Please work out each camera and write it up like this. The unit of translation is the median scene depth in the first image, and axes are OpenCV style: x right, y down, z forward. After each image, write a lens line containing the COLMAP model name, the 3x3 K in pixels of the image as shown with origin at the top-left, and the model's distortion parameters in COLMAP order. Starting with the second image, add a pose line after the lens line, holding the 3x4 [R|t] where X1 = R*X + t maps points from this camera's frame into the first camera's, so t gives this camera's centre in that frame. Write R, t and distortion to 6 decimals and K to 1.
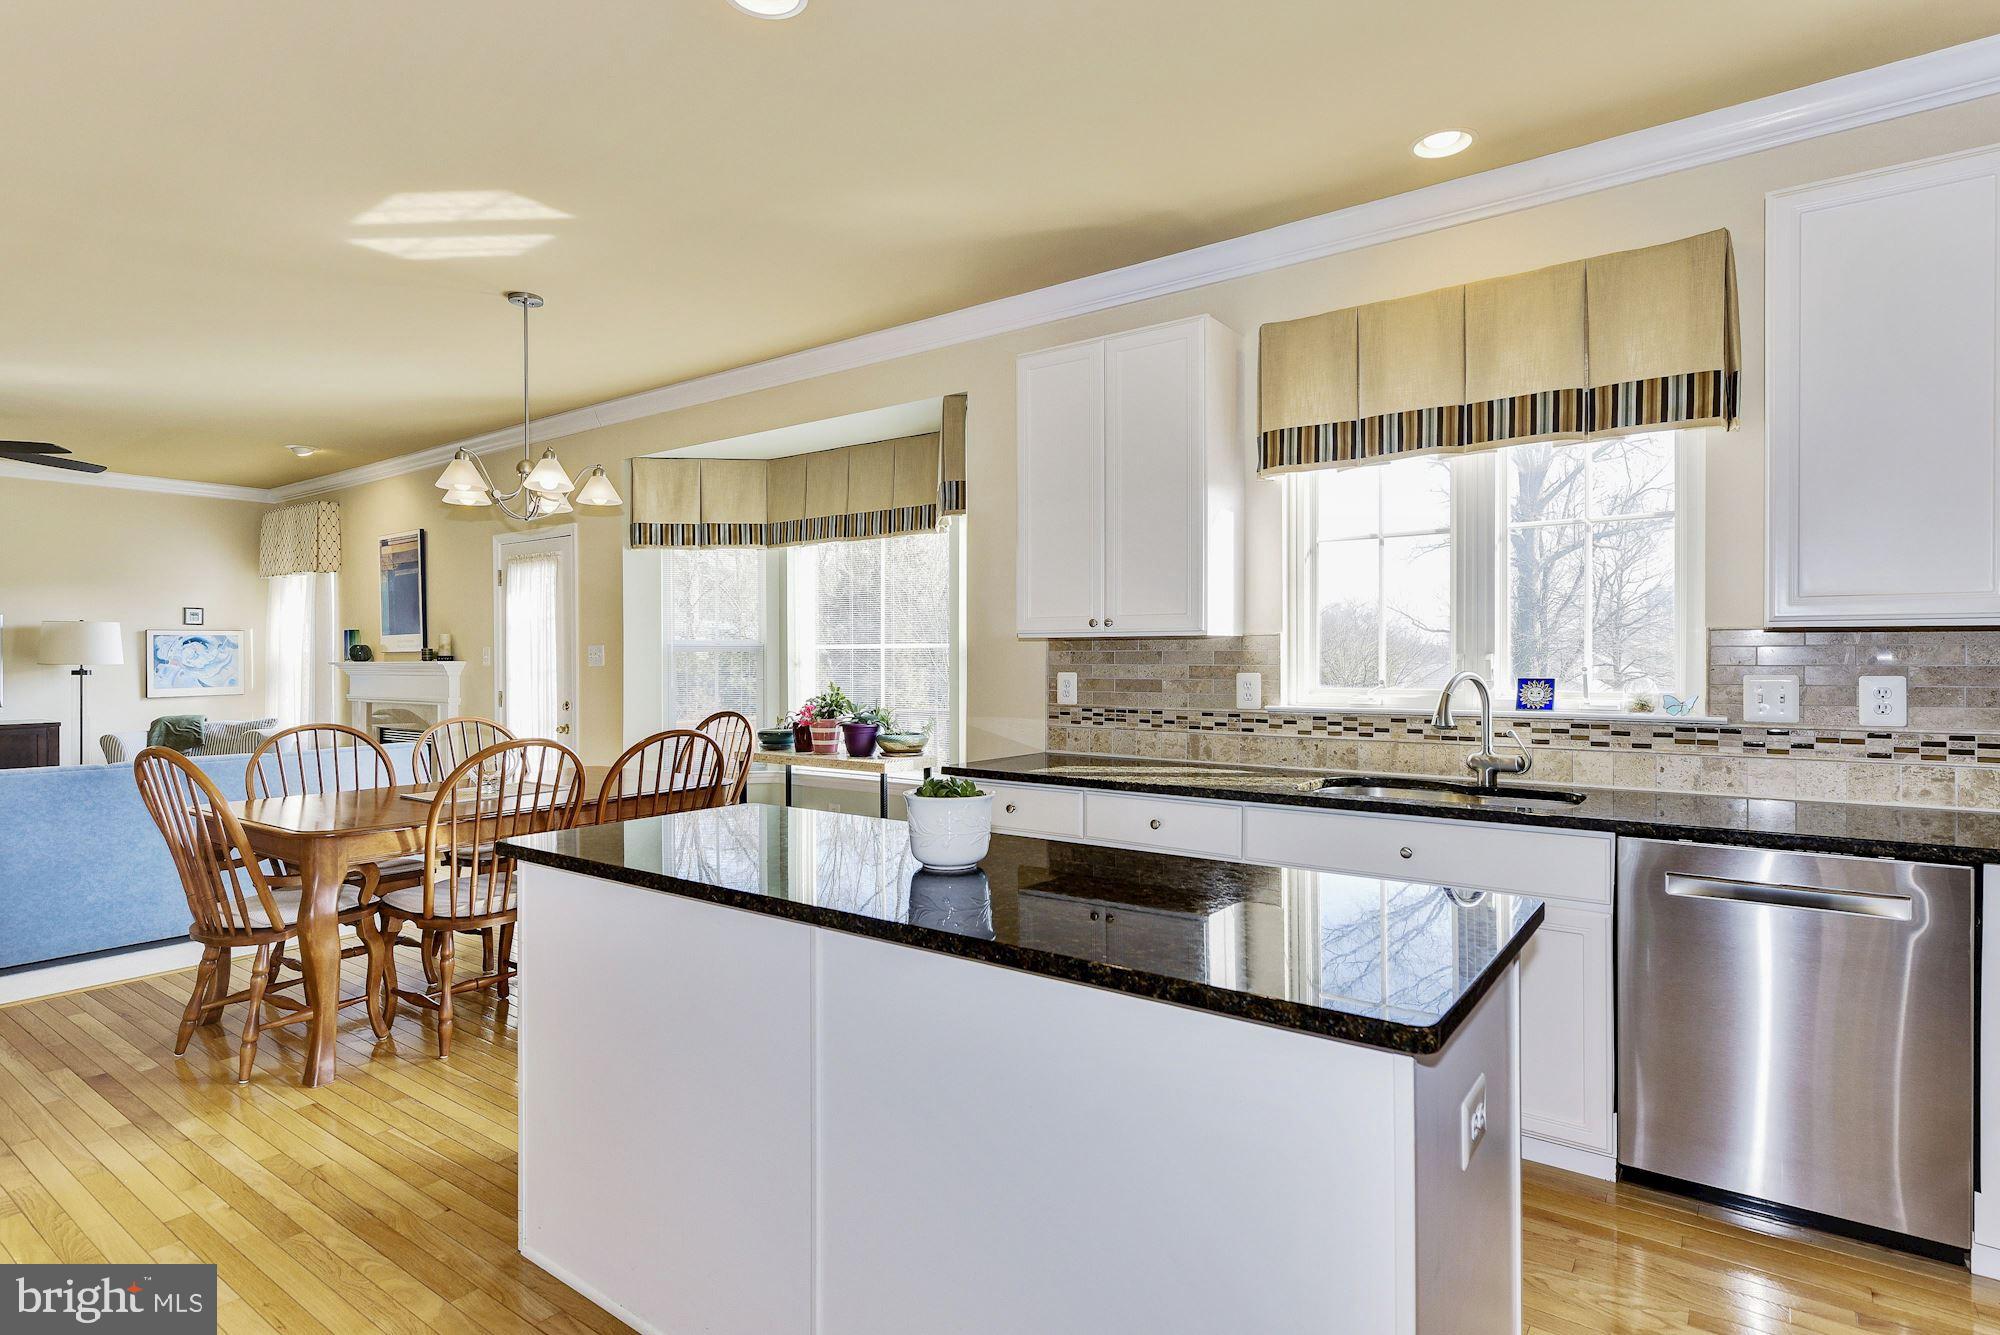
lens RADIAL K [[1005.0, 0, 1037.8], [0, 1005.0, 663.6], [0, 0, 1]] dist [0.000939, -0.000313]
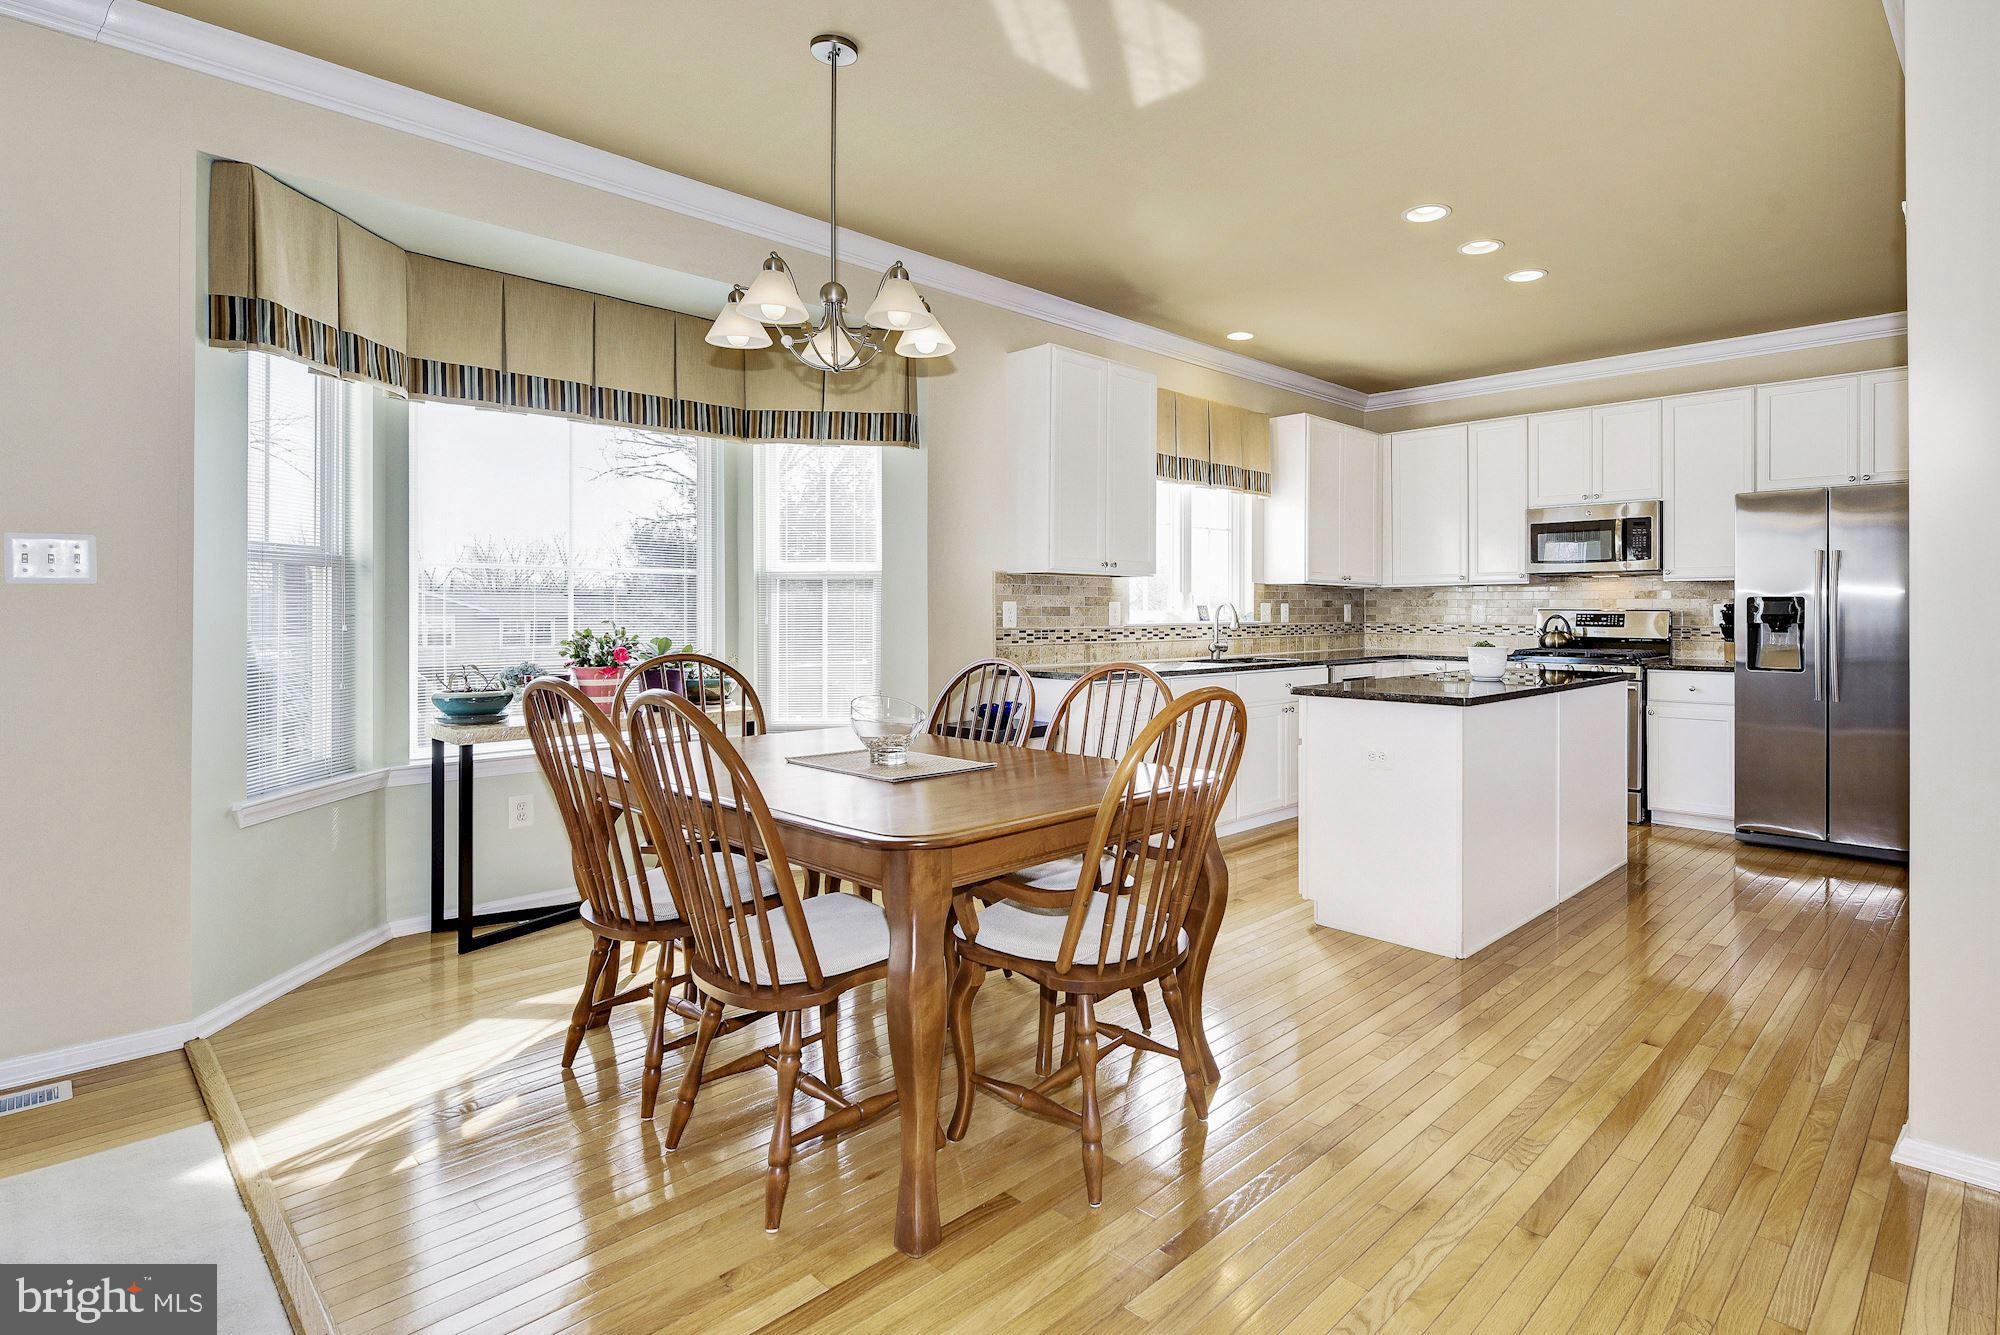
lens RADIAL K [[1009.1, 0, 1116.2], [0, 1009.1, 609.5], [0, 0, 1]] dist [-0.012692, 0.000068]
pose [[0.120948, 0.007618, 0.992630, -1.231916], [0.008100, 0.999930, -0.008661, 0.031845], [-0.992626, 0.009087, 0.120878, 0.762239]]
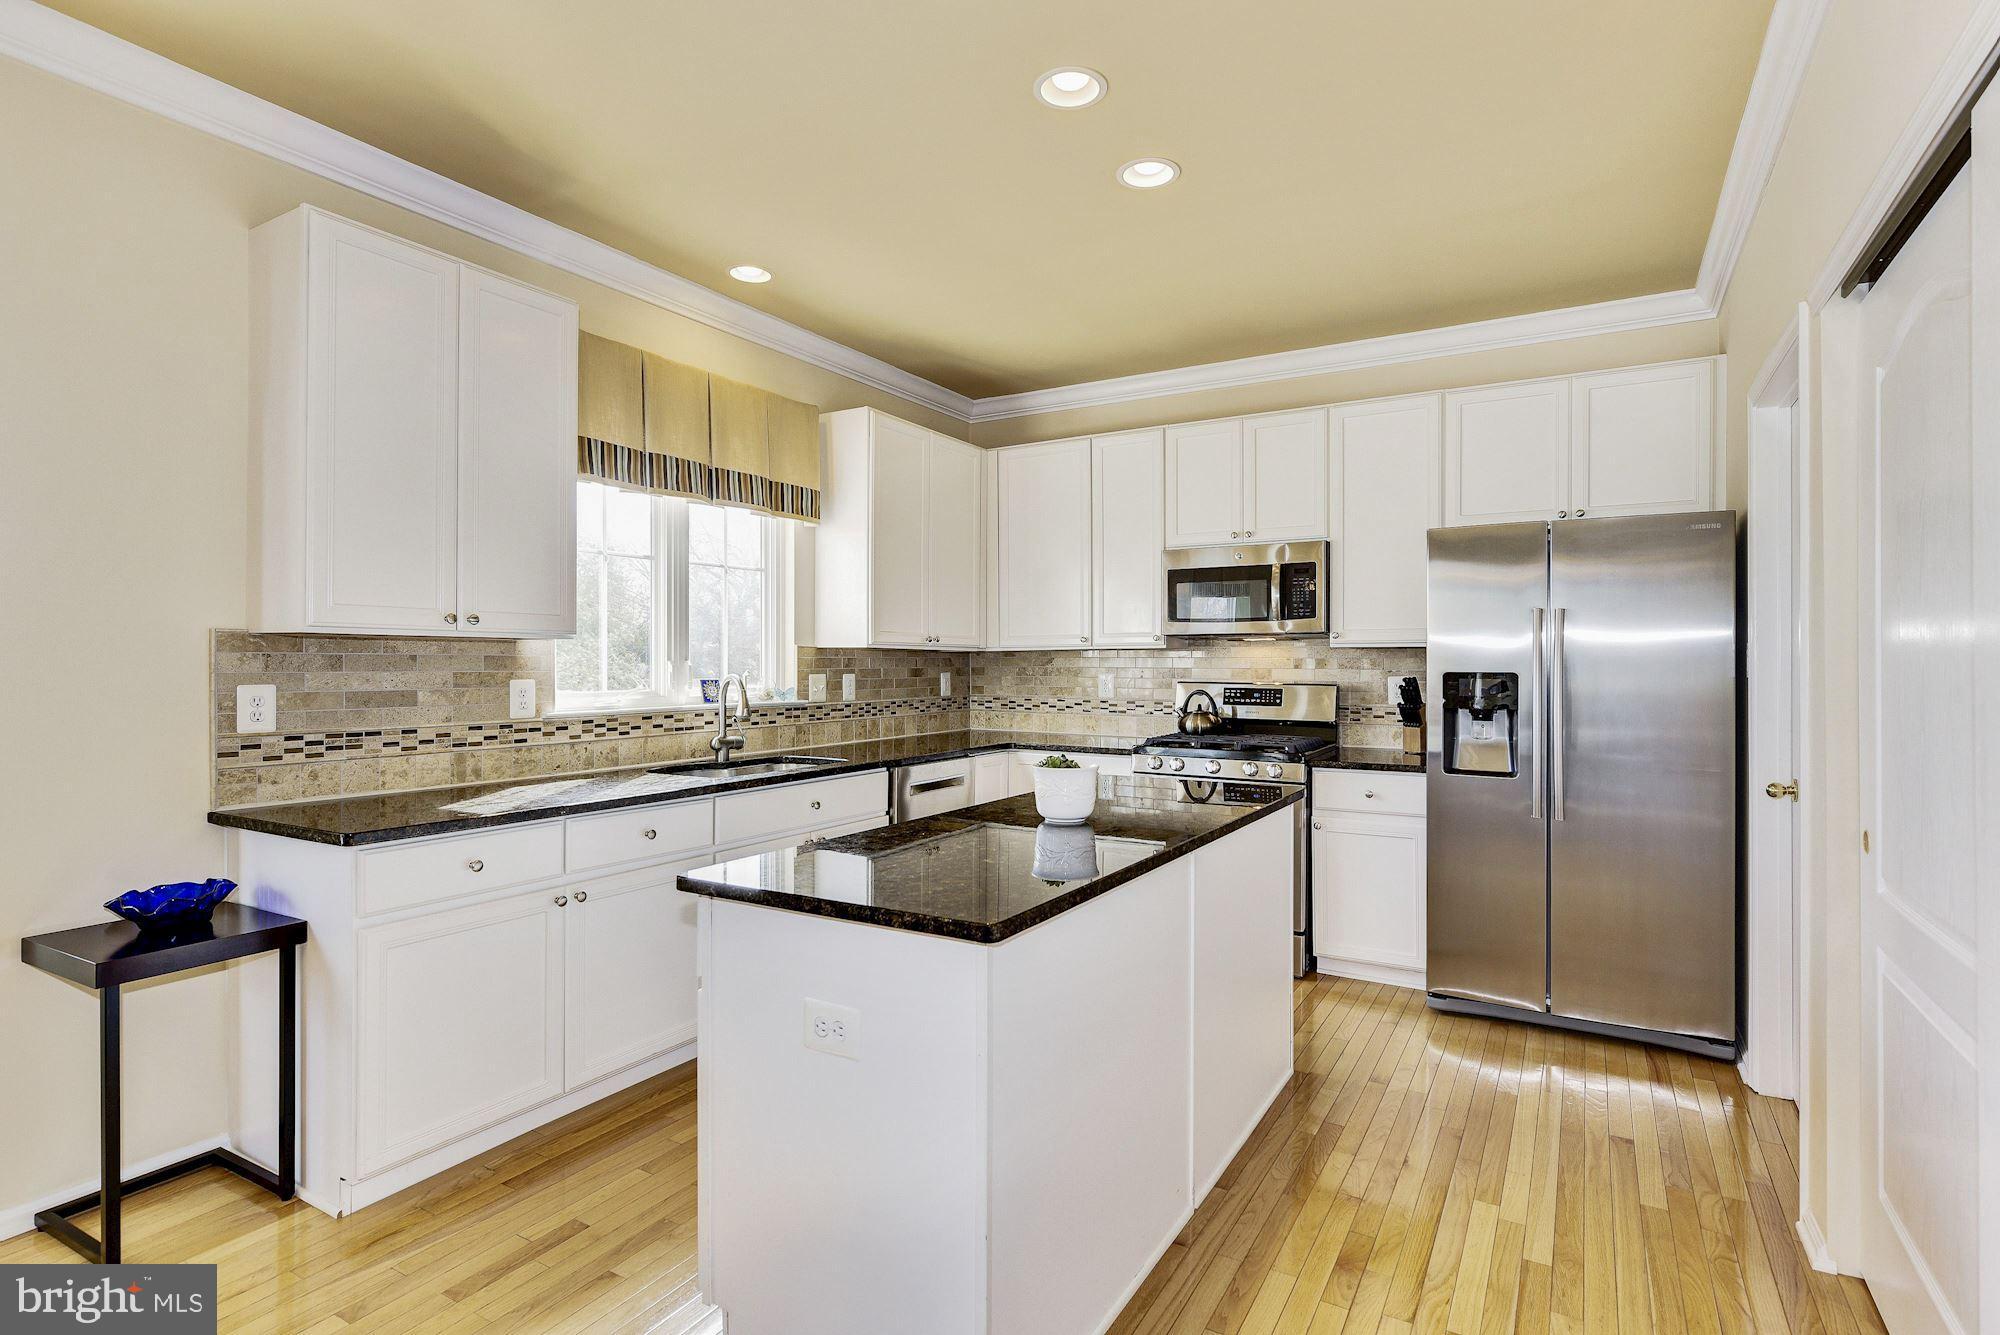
lens RADIAL K [[1005.0, 0, 1037.8], [0, 1005.0, 663.6], [0, 0, 1]] dist [0.000939, -0.000313]
pose [[-0.120219, 0.005795, 0.992731, -0.729317], [0.010076, 0.999939, -0.004617, 0.003300], [-0.992696, 0.009448, -0.120270, 0.597034]]
